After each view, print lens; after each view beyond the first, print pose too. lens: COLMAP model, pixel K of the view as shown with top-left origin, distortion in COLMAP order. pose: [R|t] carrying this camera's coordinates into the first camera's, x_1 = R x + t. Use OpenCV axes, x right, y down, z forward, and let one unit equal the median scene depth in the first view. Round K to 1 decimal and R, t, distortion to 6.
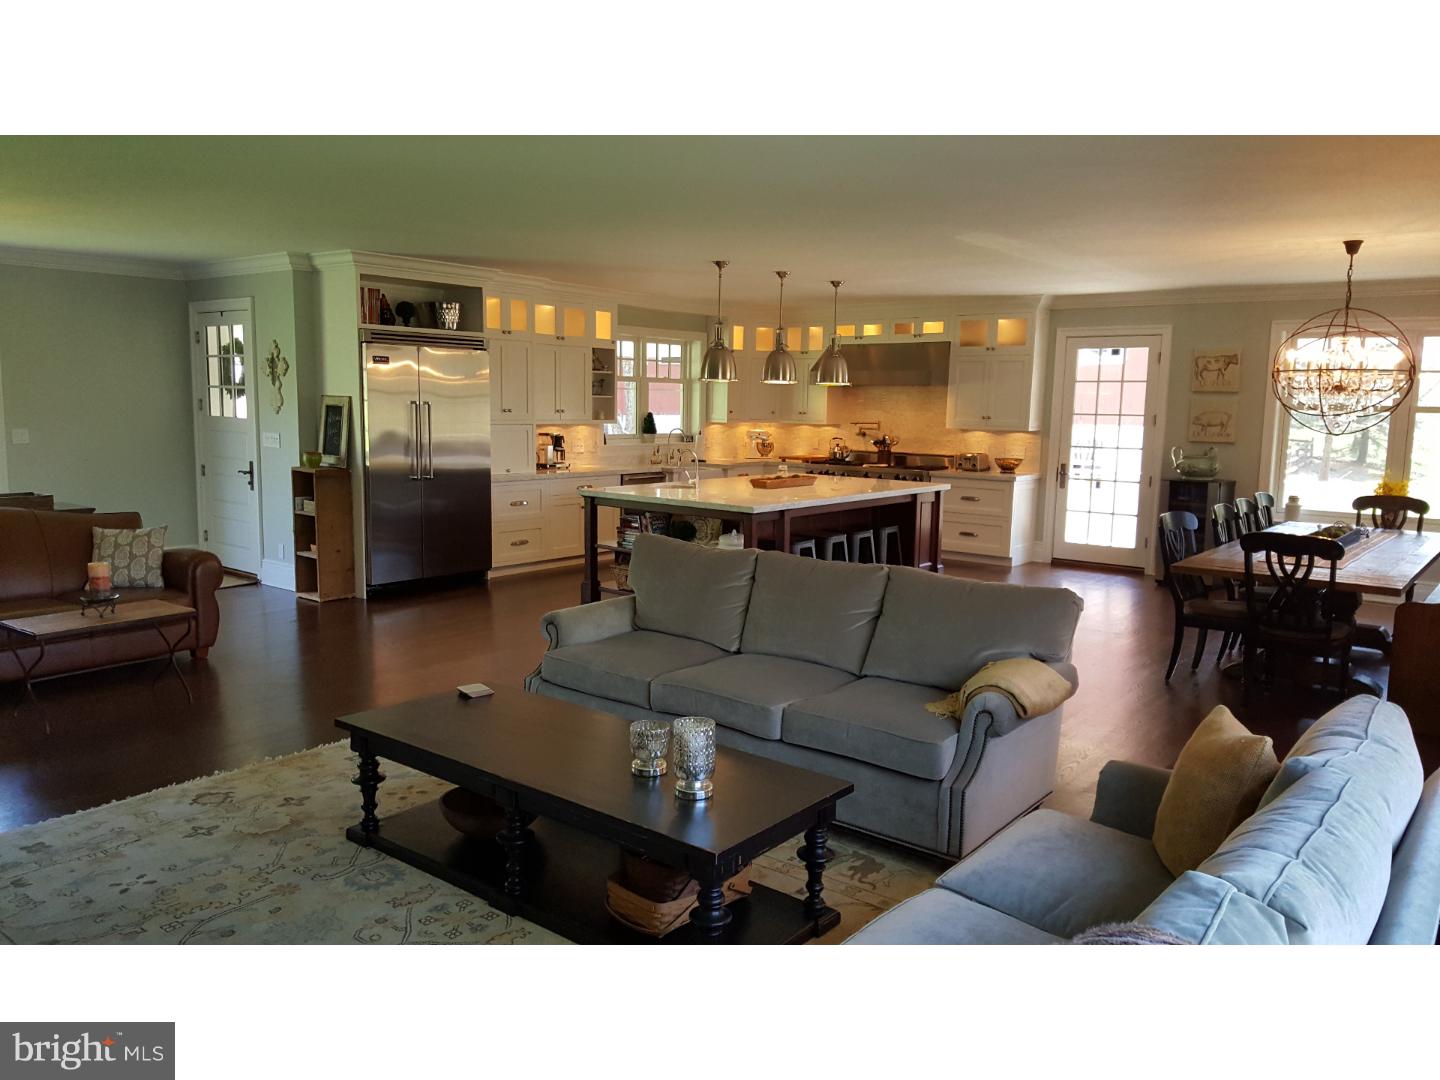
lens RADIAL K [[1044.3, 0, 694.4], [0, 1044.3, 539.8], [0, 0, 1]] dist [0.111176, -0.178084]
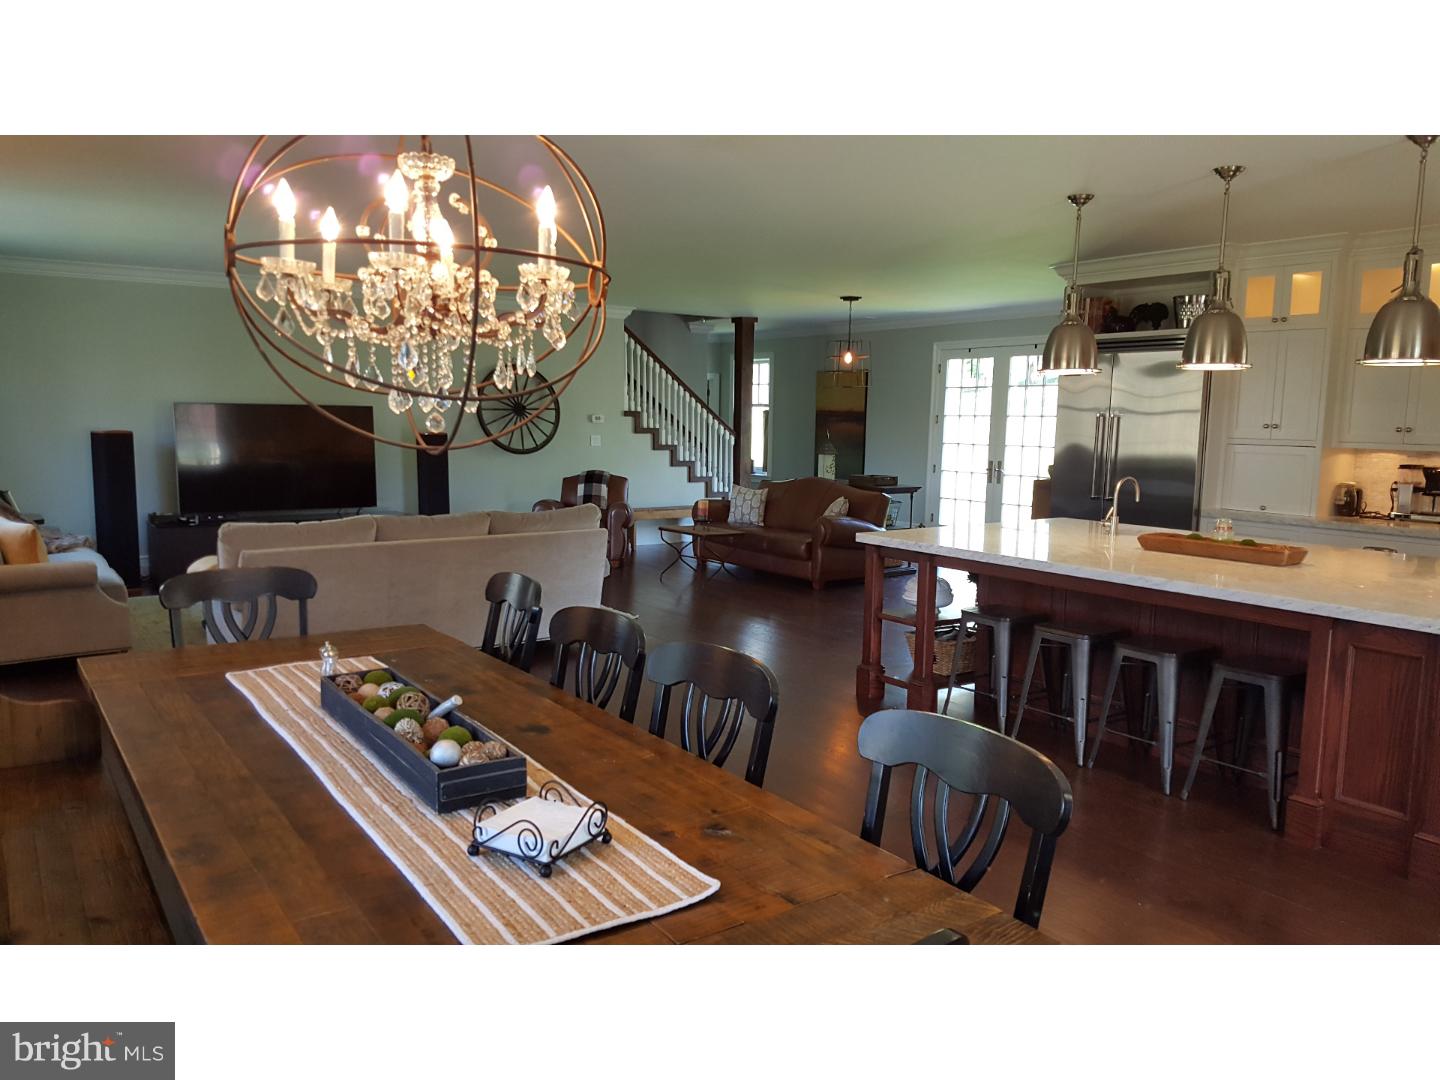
lens RADIAL K [[1044.3, 0, 694.4], [0, 1044.3, 539.8], [0, 0, 1]] dist [0.111176, -0.178084]
pose [[-0.267355, 0.094948, -0.958909, 0.557646], [-0.145008, 0.979837, 0.137451, -0.077552], [0.952625, 0.175798, -0.248196, 0.707428]]
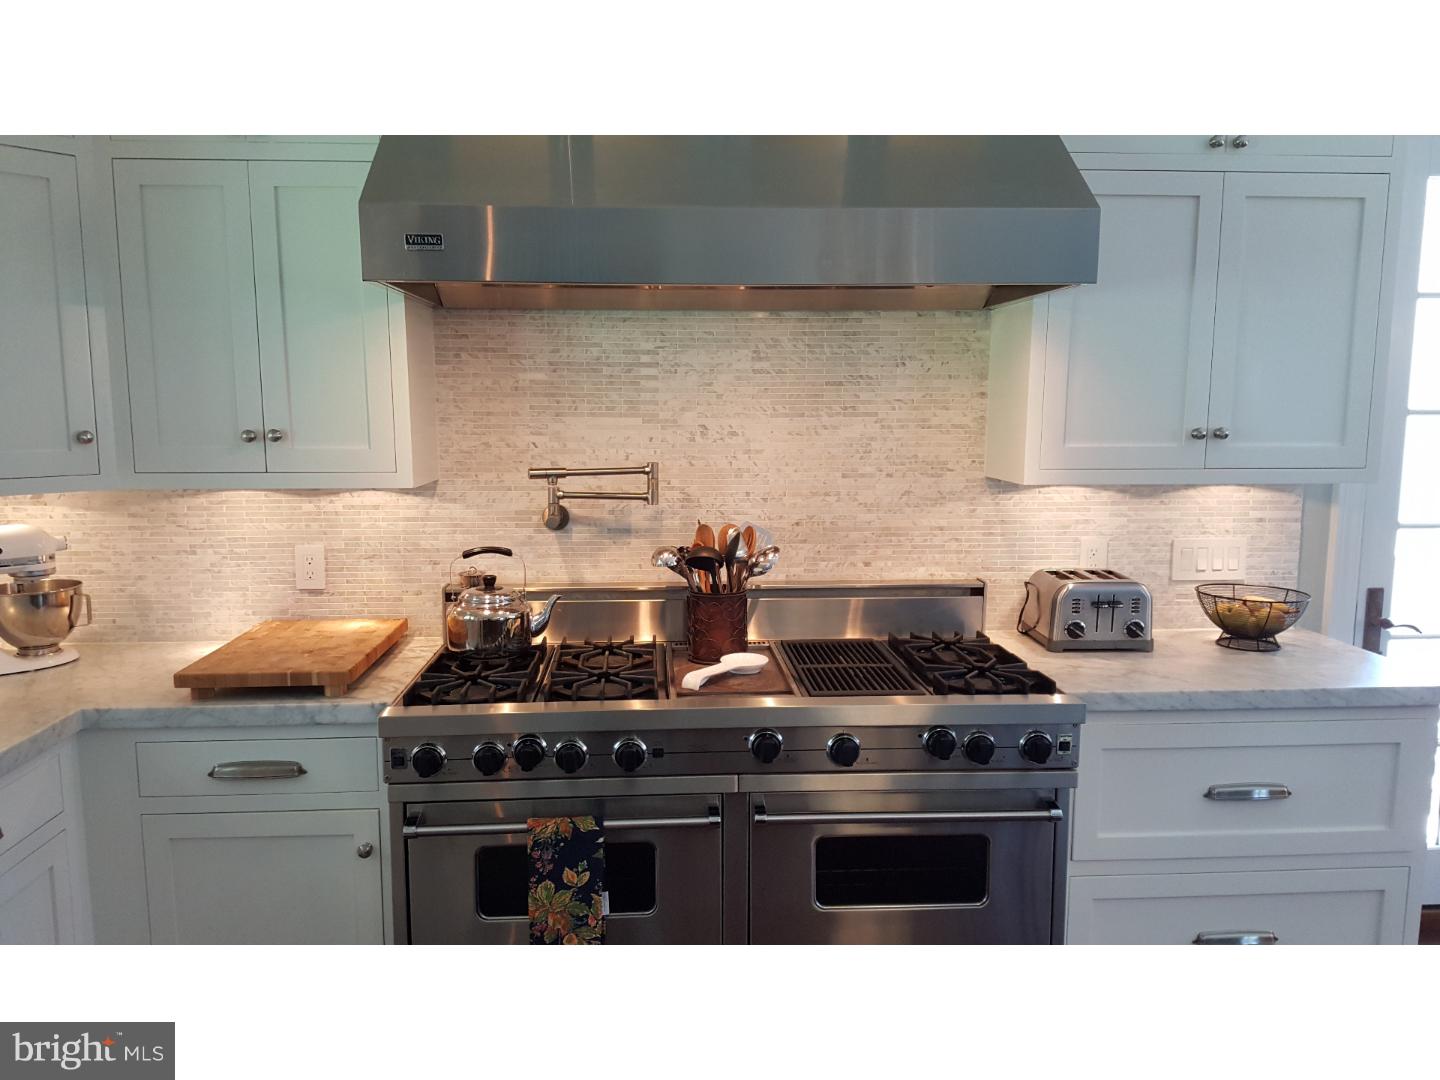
lens RADIAL K [[1044.3, 0, 694.4], [0, 1044.3, 539.8], [0, 0, 1]] dist [0.111176, -0.178084]
pose [[0.730095, -0.108986, 0.674598, 0.025783], [0.107237, 0.993241, 0.044406, -0.112865], [-0.674879, 0.039922, 0.736848, 0.881857]]
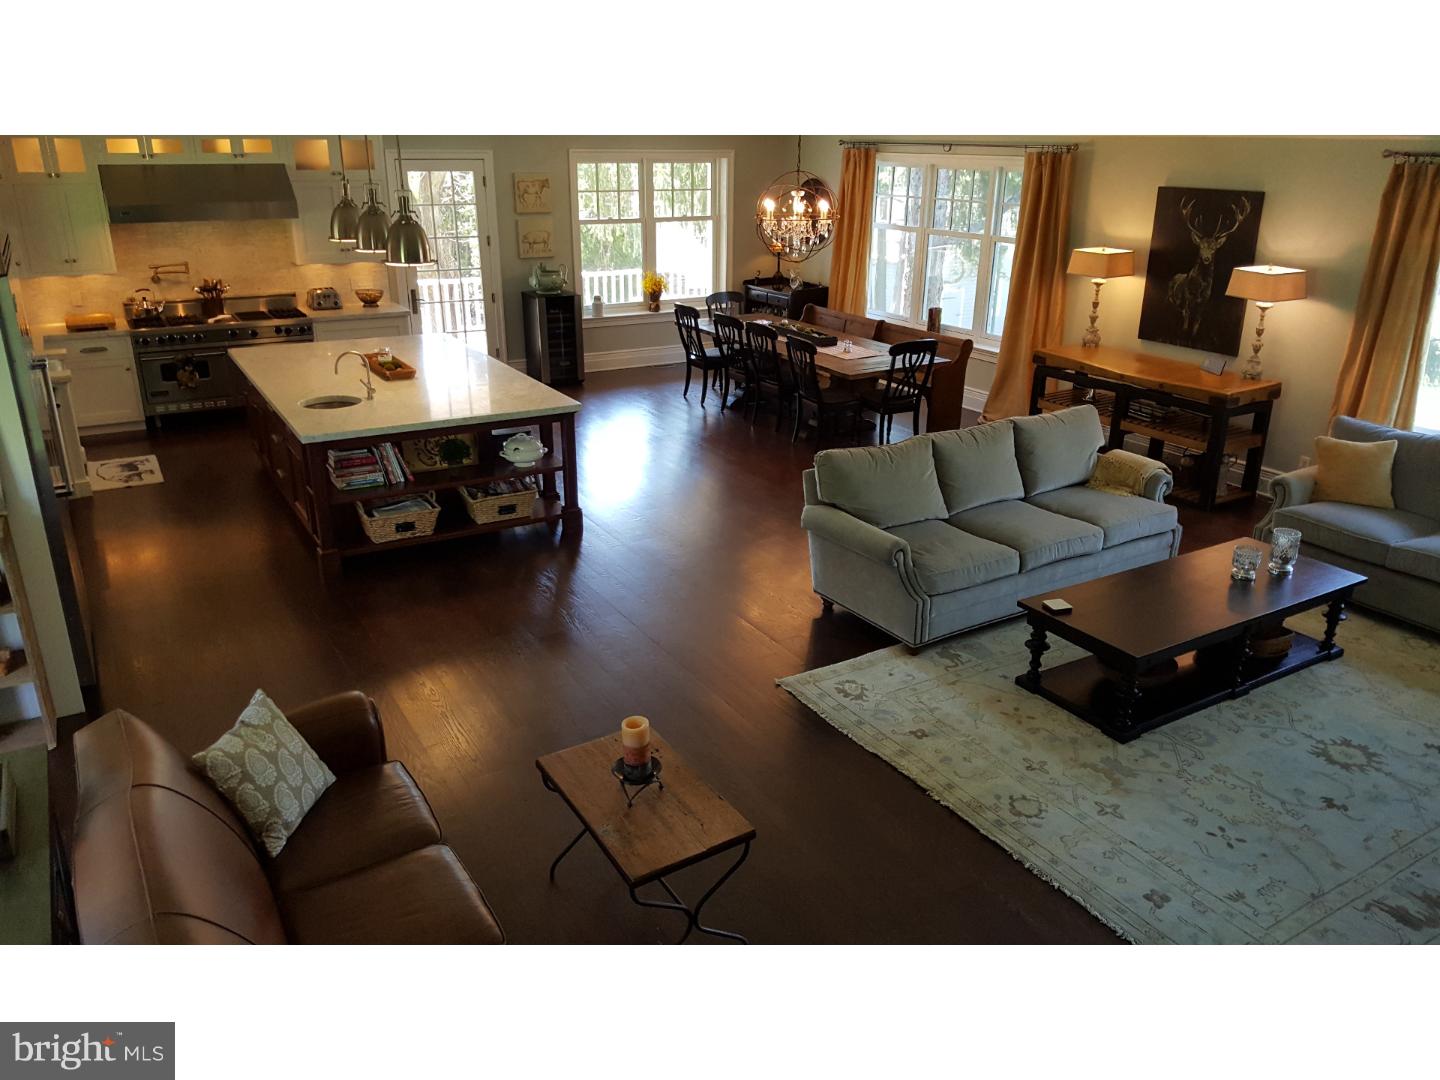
lens RADIAL K [[1124.3, 0, 746.6], [0, 1124.3, 542.2], [0, 0, 1]] dist [0.077543, -0.132253]
pose [[0.310133, -0.341575, 0.887211, -0.576608], [0.119519, 0.939830, 0.320055, -0.148482], [-0.943150, 0.006779, 0.332297, 0.327803]]
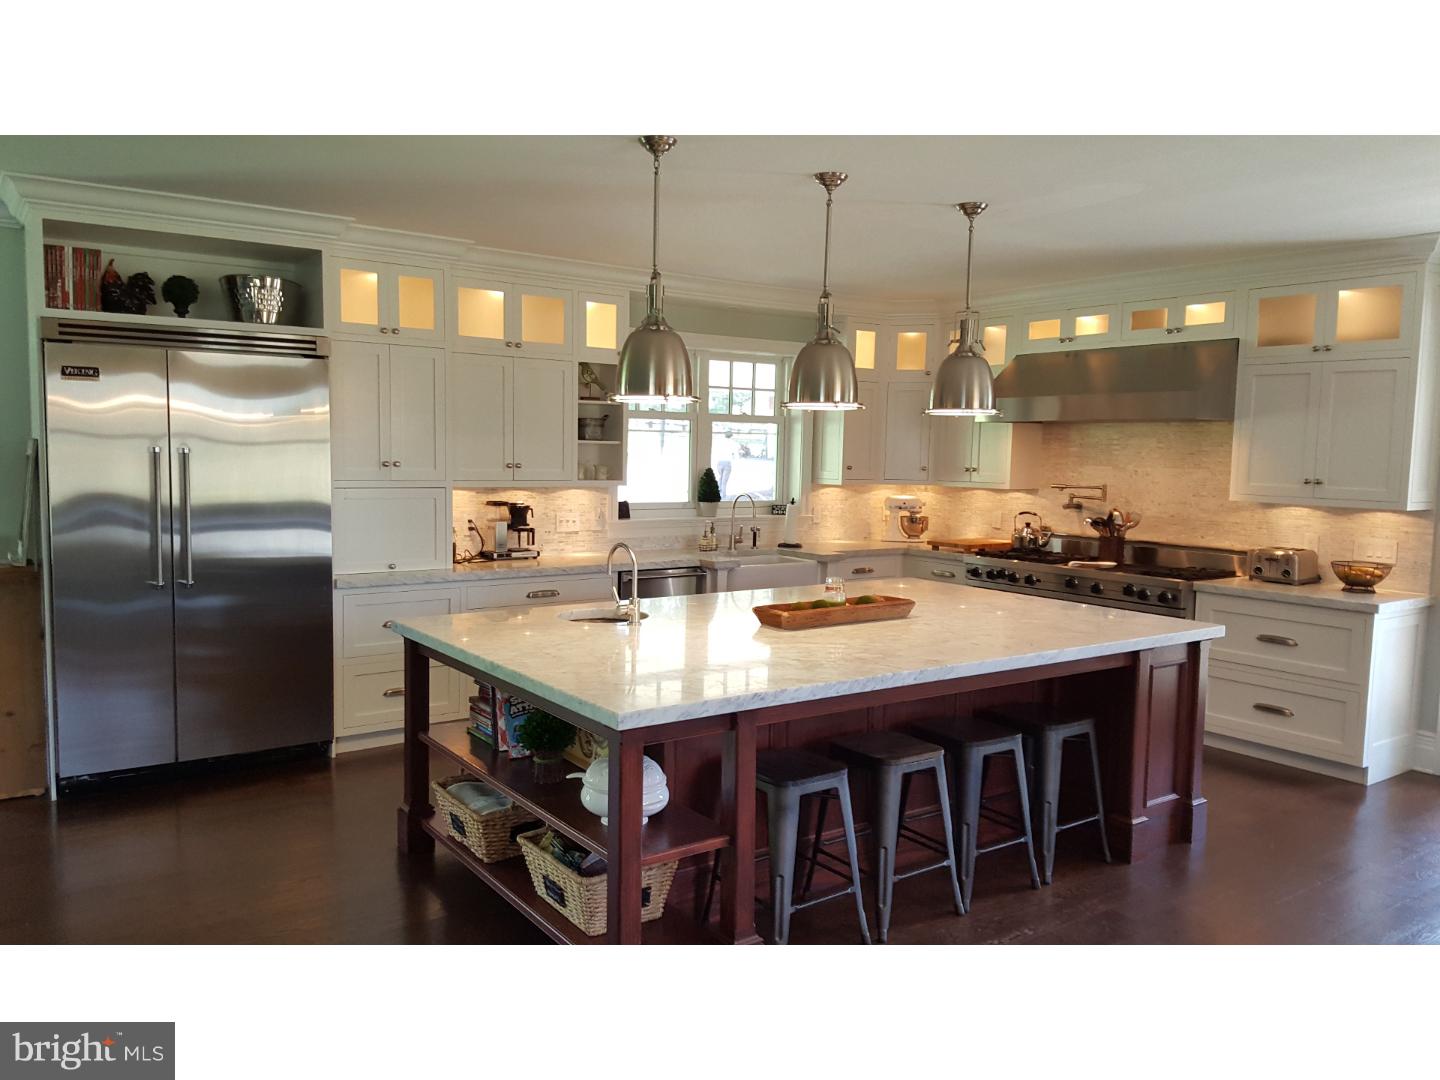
lens RADIAL K [[1044.3, 0, 694.4], [0, 1044.3, 539.8], [0, 0, 1]] dist [0.111176, -0.178084]
pose [[0.964840, 0.022140, -0.261905, 0.120666], [-0.035494, 0.998294, -0.046368, -0.052317], [0.260431, 0.054034, 0.963979, 0.418938]]
